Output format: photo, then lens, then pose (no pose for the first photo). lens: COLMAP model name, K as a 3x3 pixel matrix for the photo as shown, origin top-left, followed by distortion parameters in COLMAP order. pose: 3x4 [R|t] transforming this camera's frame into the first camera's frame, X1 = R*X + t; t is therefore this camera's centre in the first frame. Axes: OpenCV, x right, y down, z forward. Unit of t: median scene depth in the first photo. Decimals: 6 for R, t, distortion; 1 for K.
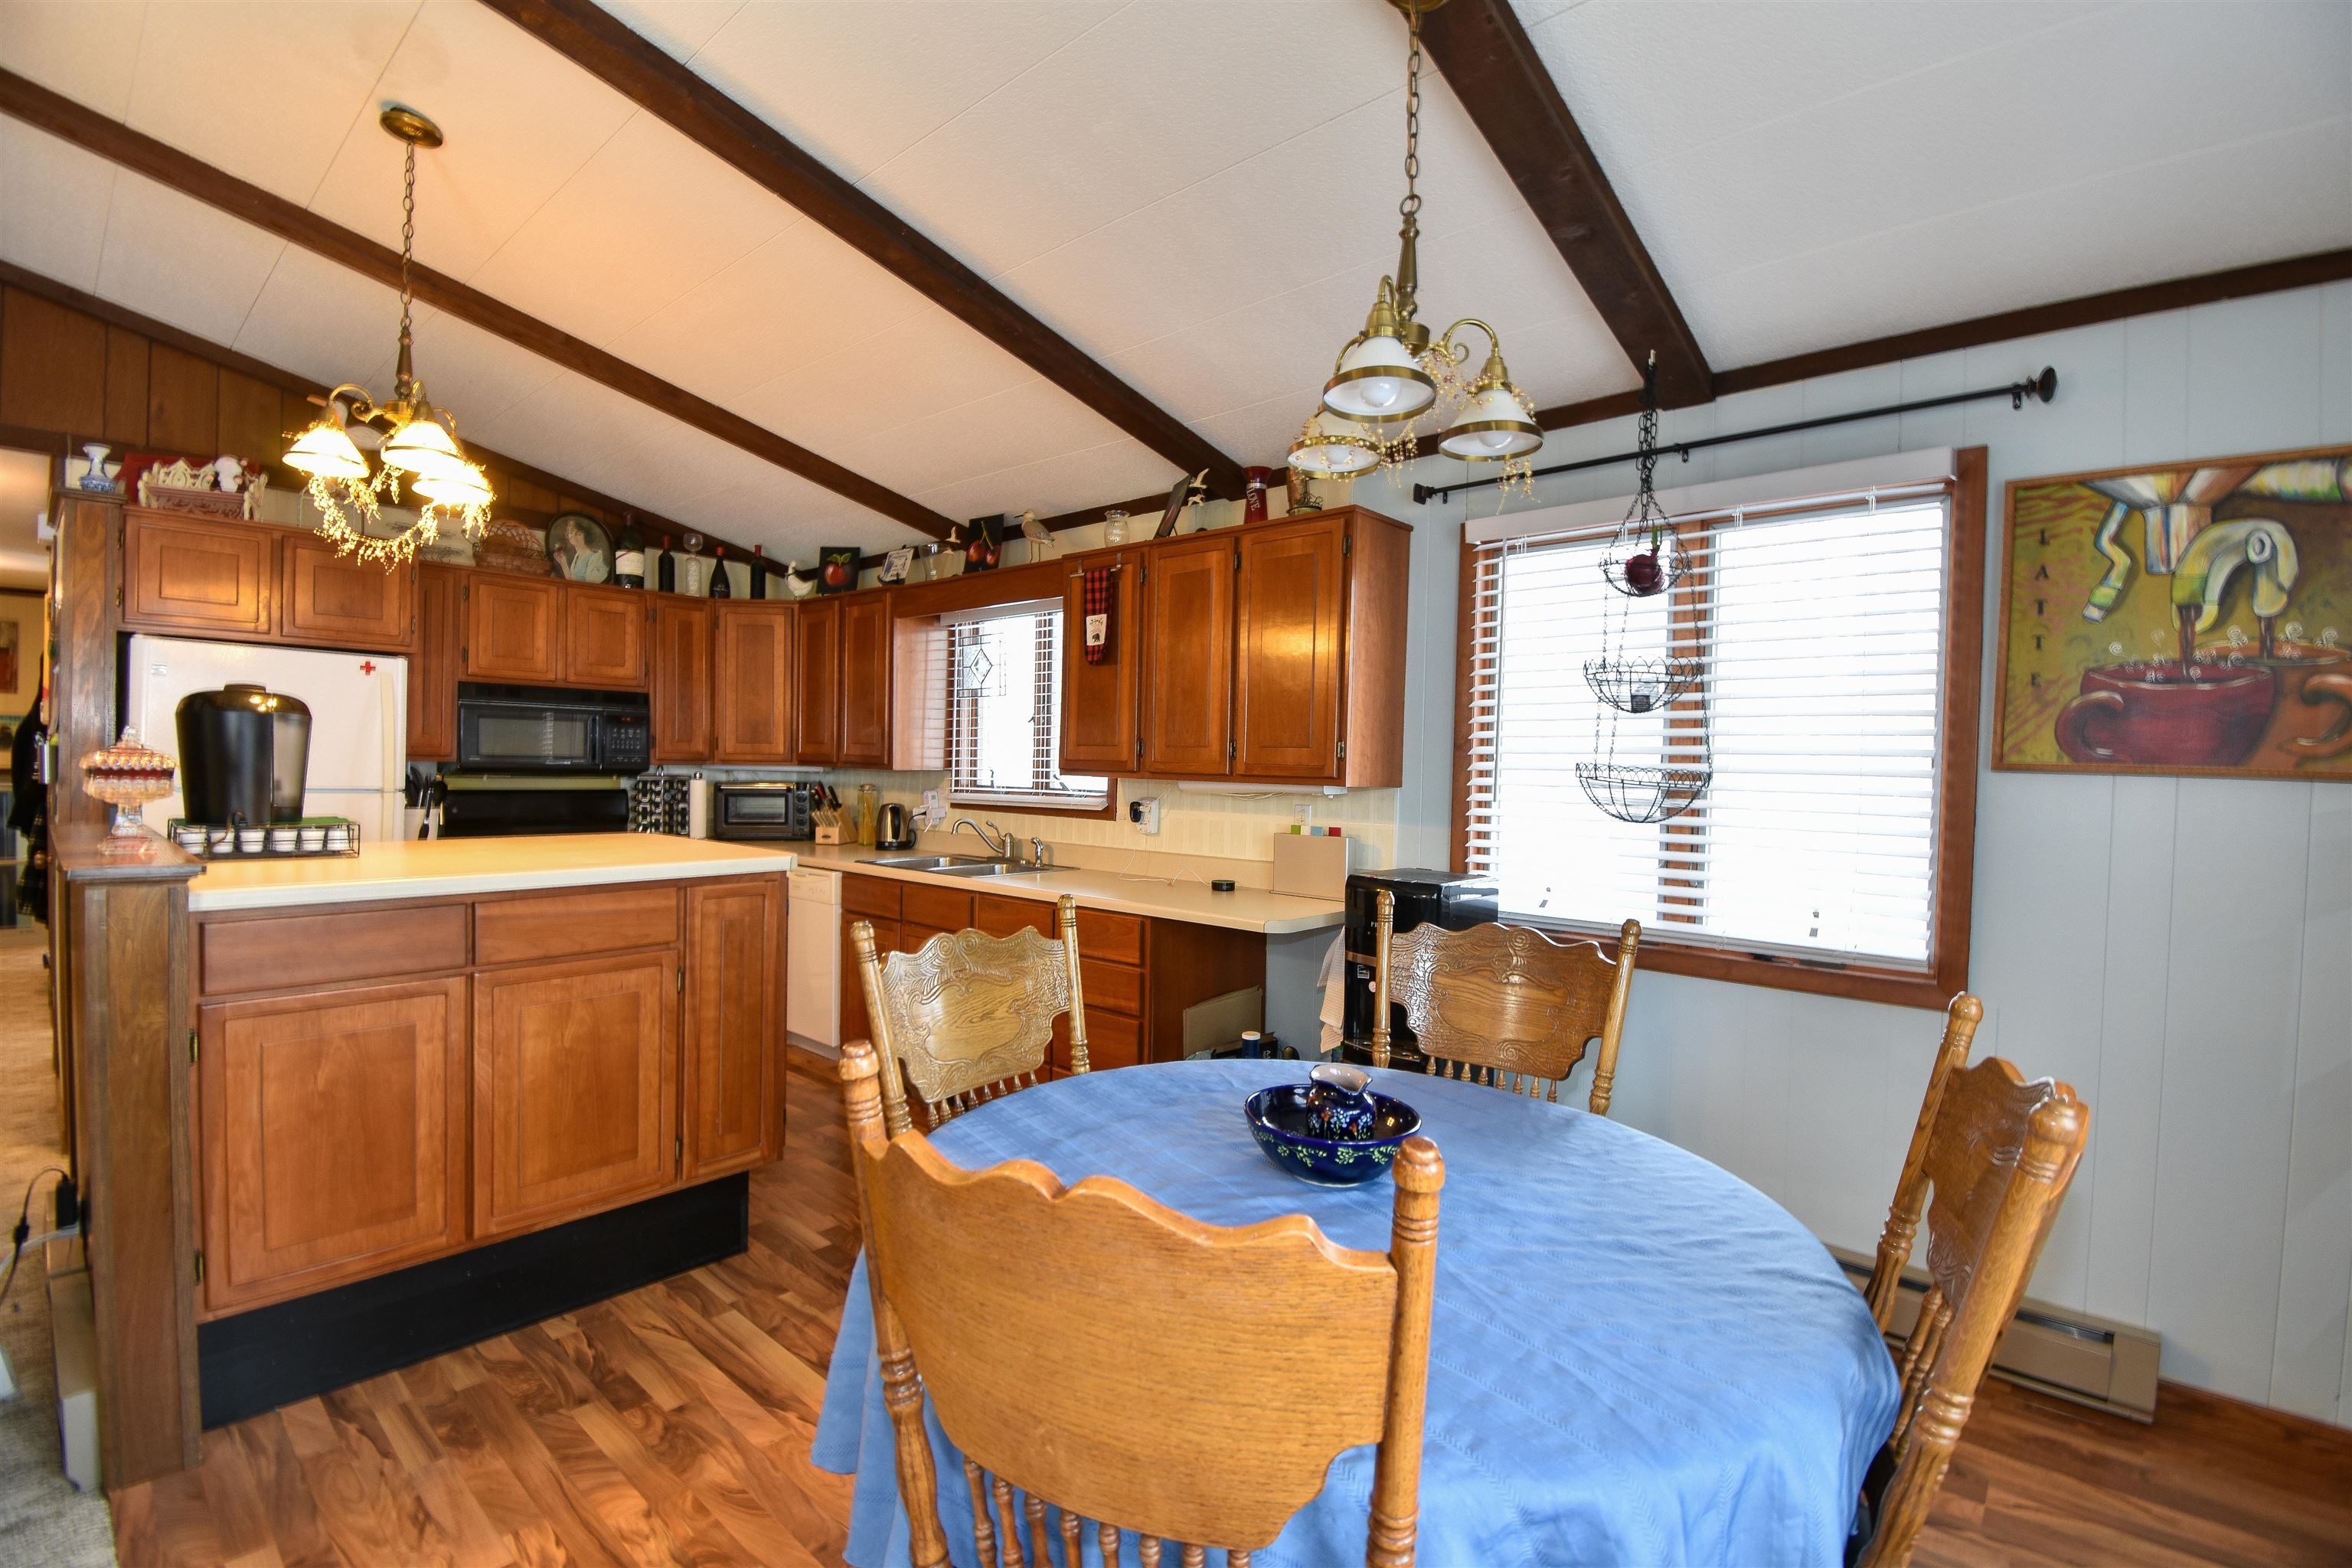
lens RADIAL K [[1034.4, 0, 1183.7], [0, 1034.4, 787.6], [0, 0, 1]] dist [0.022452, -0.027972]
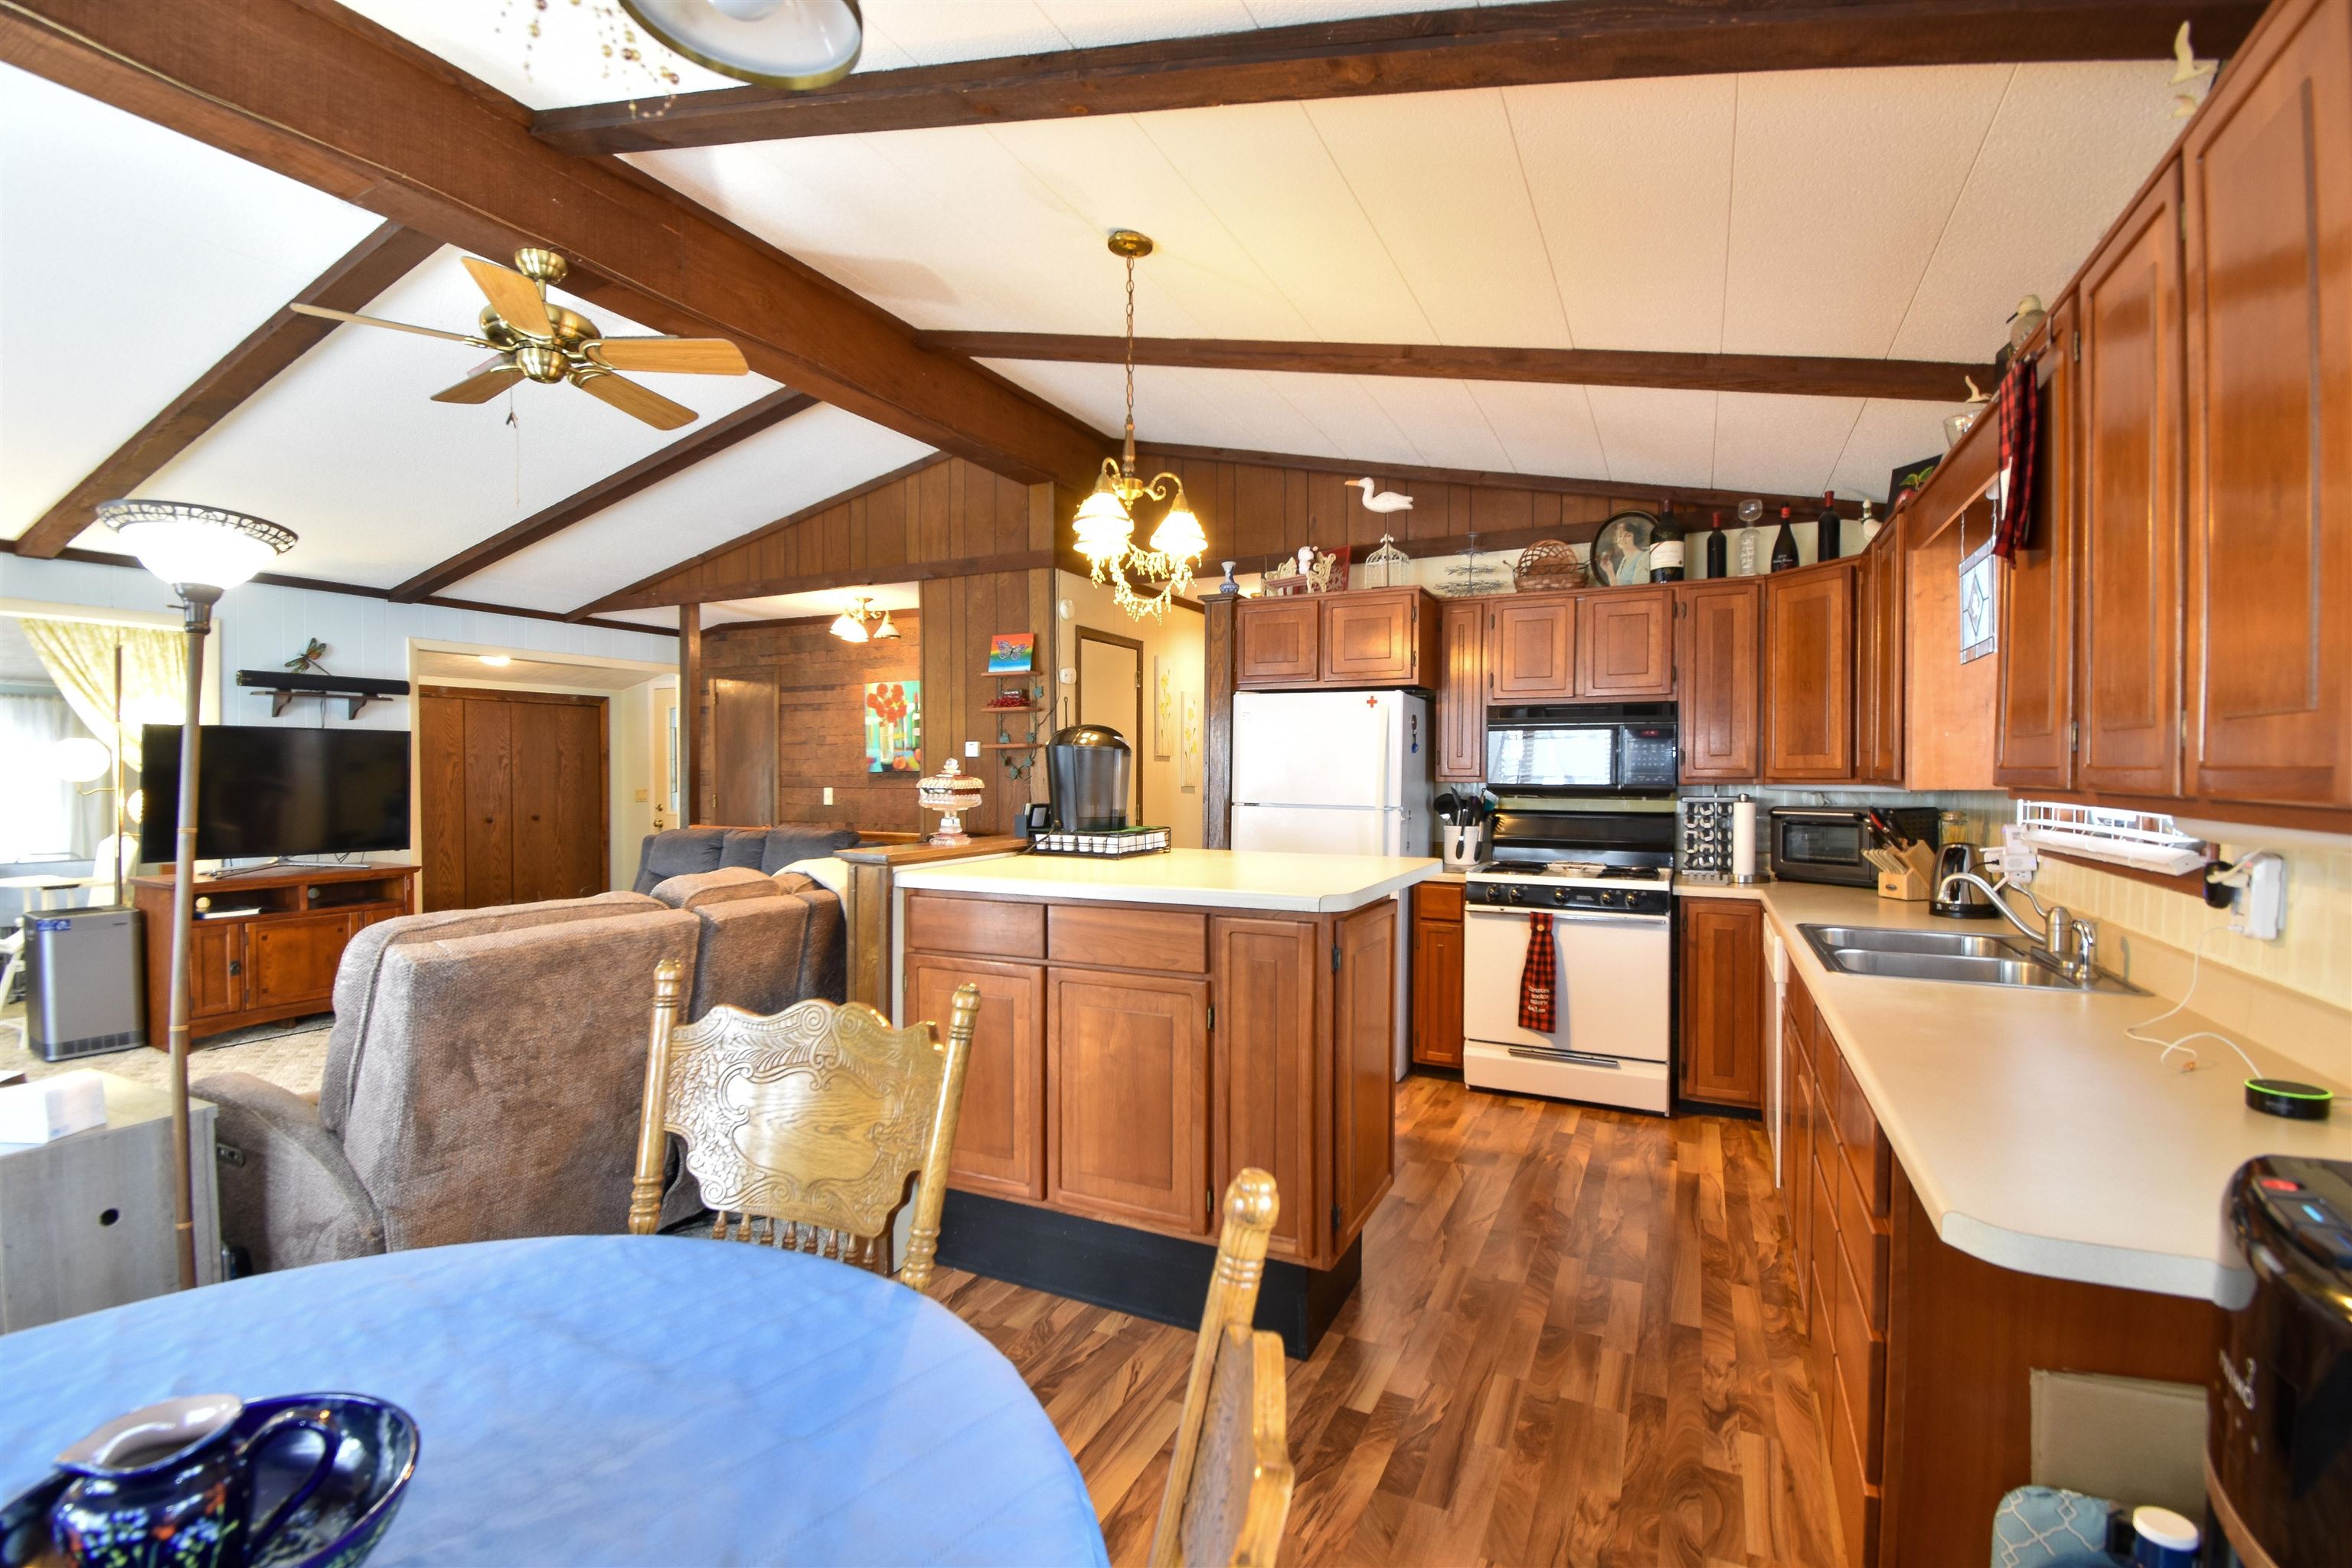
lens RADIAL K [[1034.4, 0, 1183.7], [0, 1034.4, 787.6], [0, 0, 1]] dist [0.022452, -0.027972]
pose [[0.264213, -0.004293, -0.964455, 0.338425], [-0.017323, 0.999808, -0.009197, -0.007281], [0.964309, 0.019137, 0.264088, 0.625817]]
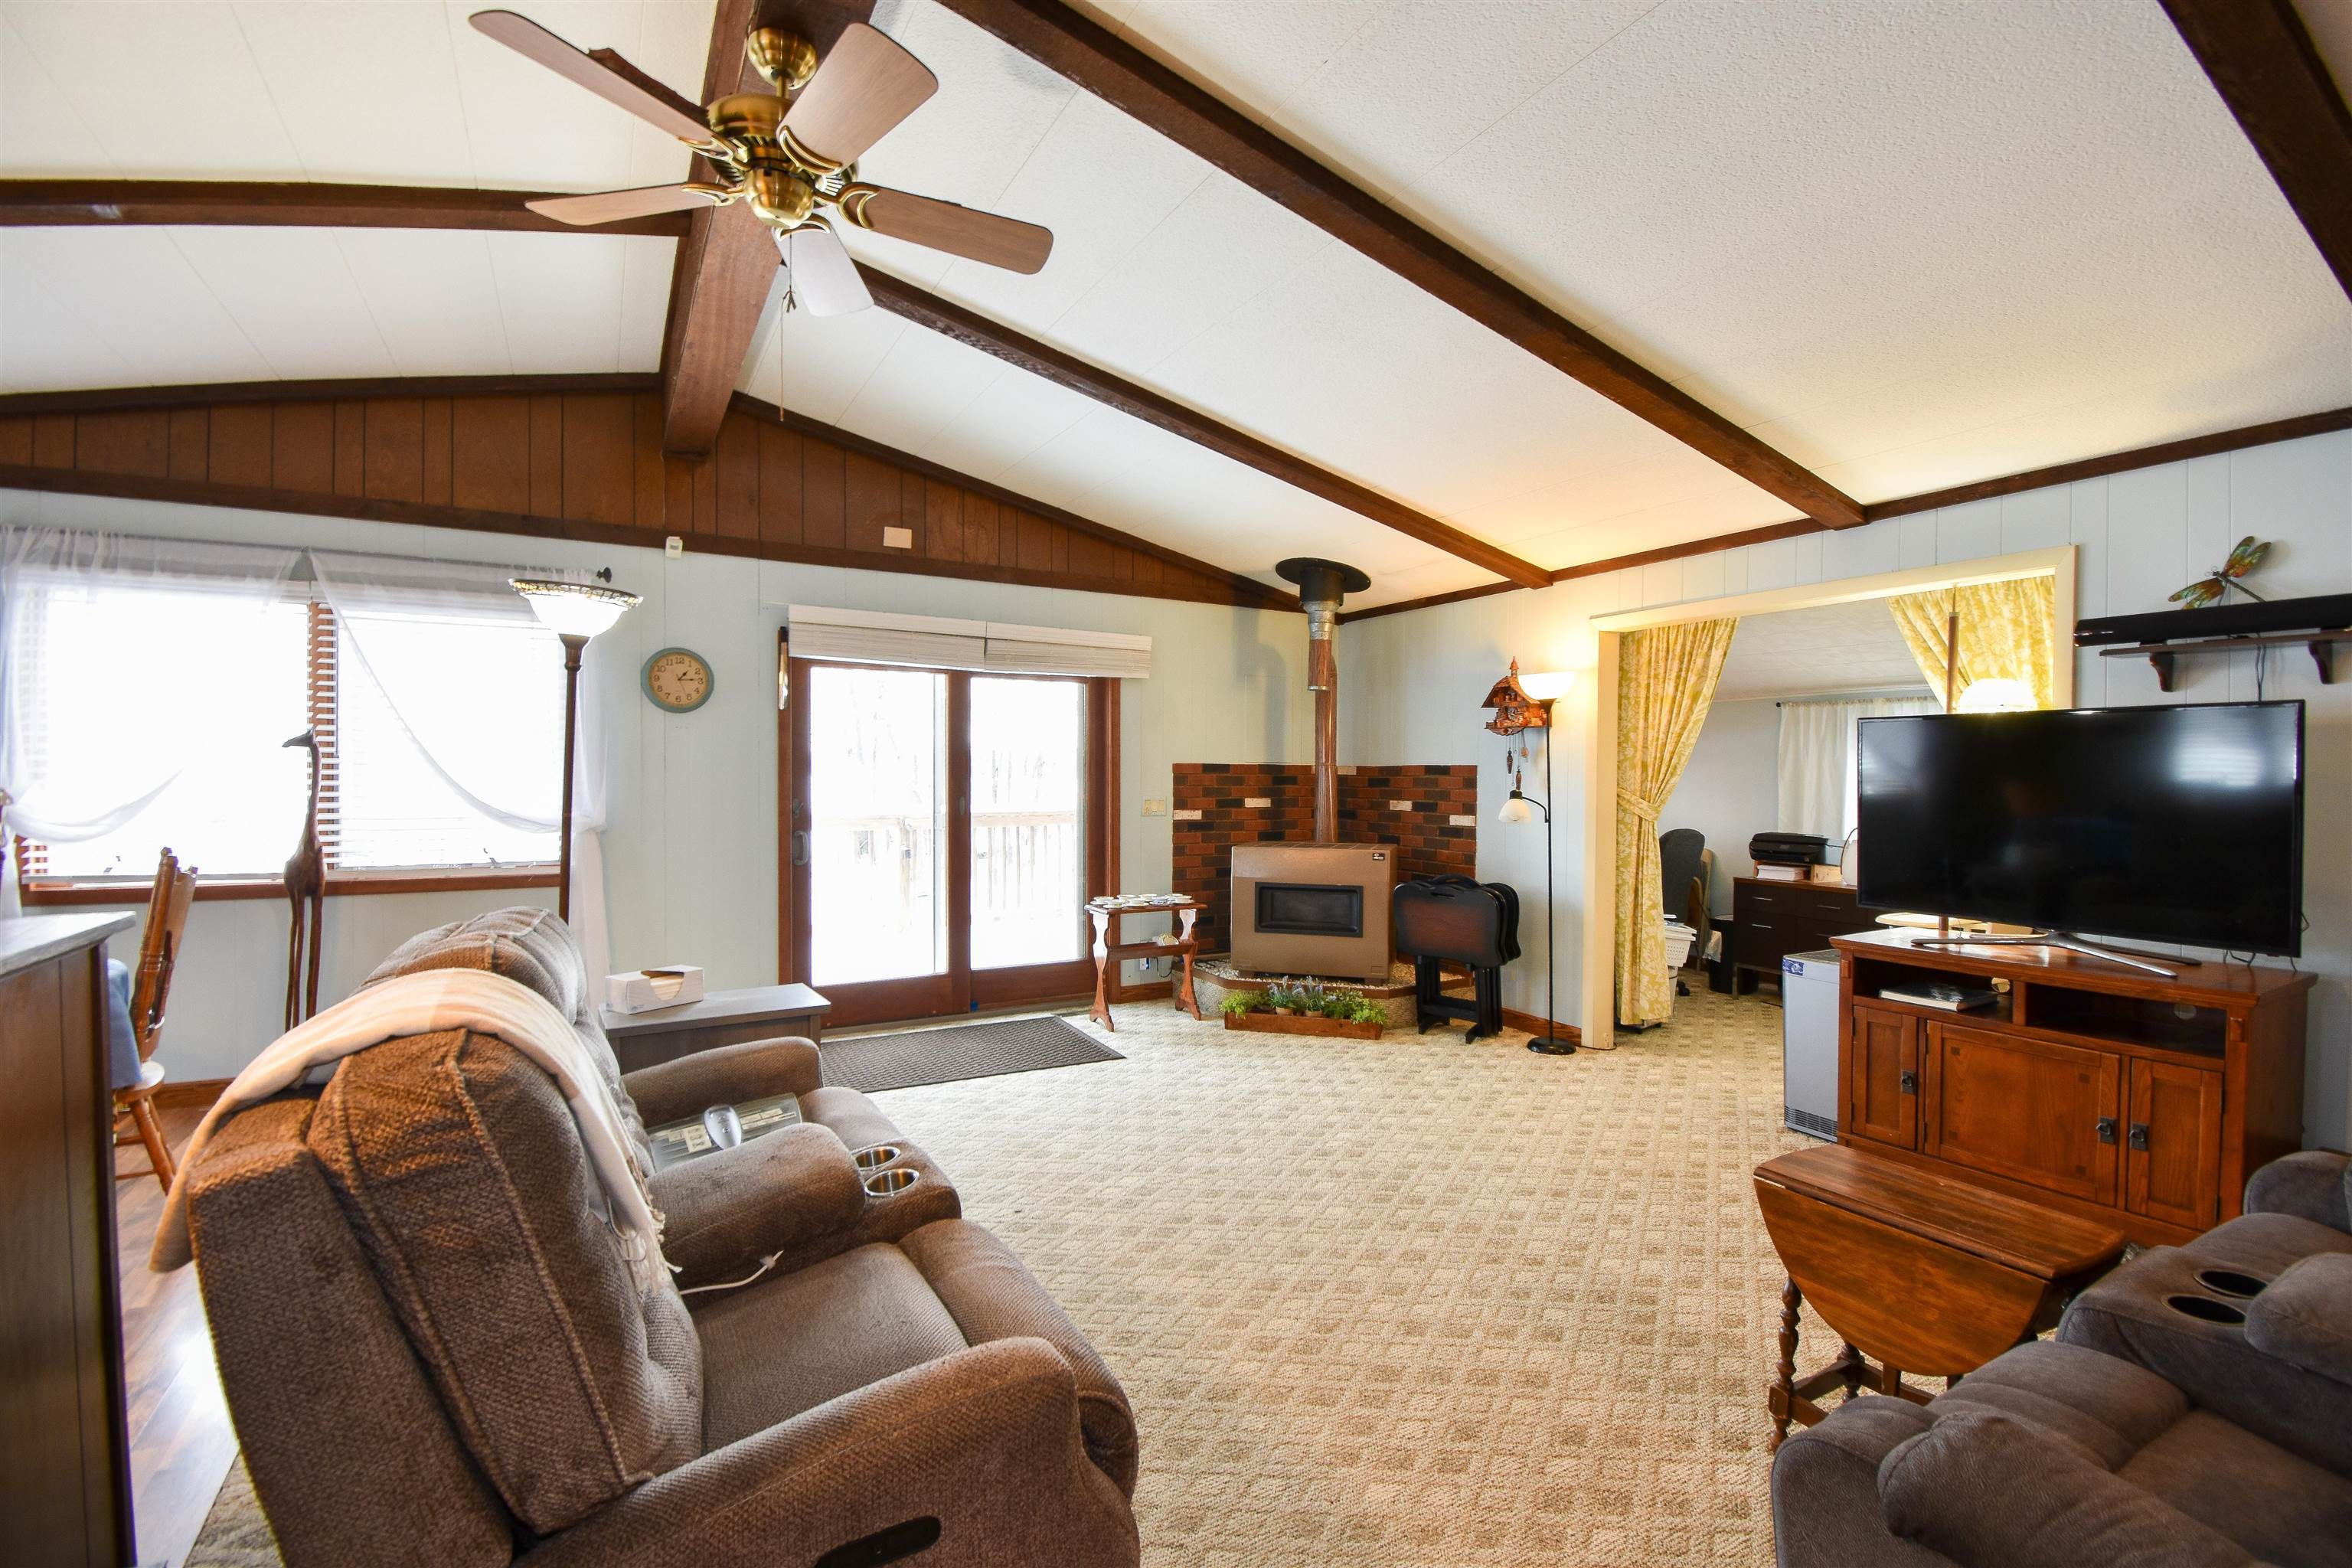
lens RADIAL K [[1034.4, 0, 1183.7], [0, 1034.4, 787.6], [0, 0, 1]] dist [0.022452, -0.027972]
pose [[-0.946115, -0.030748, 0.322368, -1.262261], [-0.019556, 0.999090, 0.037901, -0.043741], [-0.323240, 0.029555, -0.945855, 0.870488]]
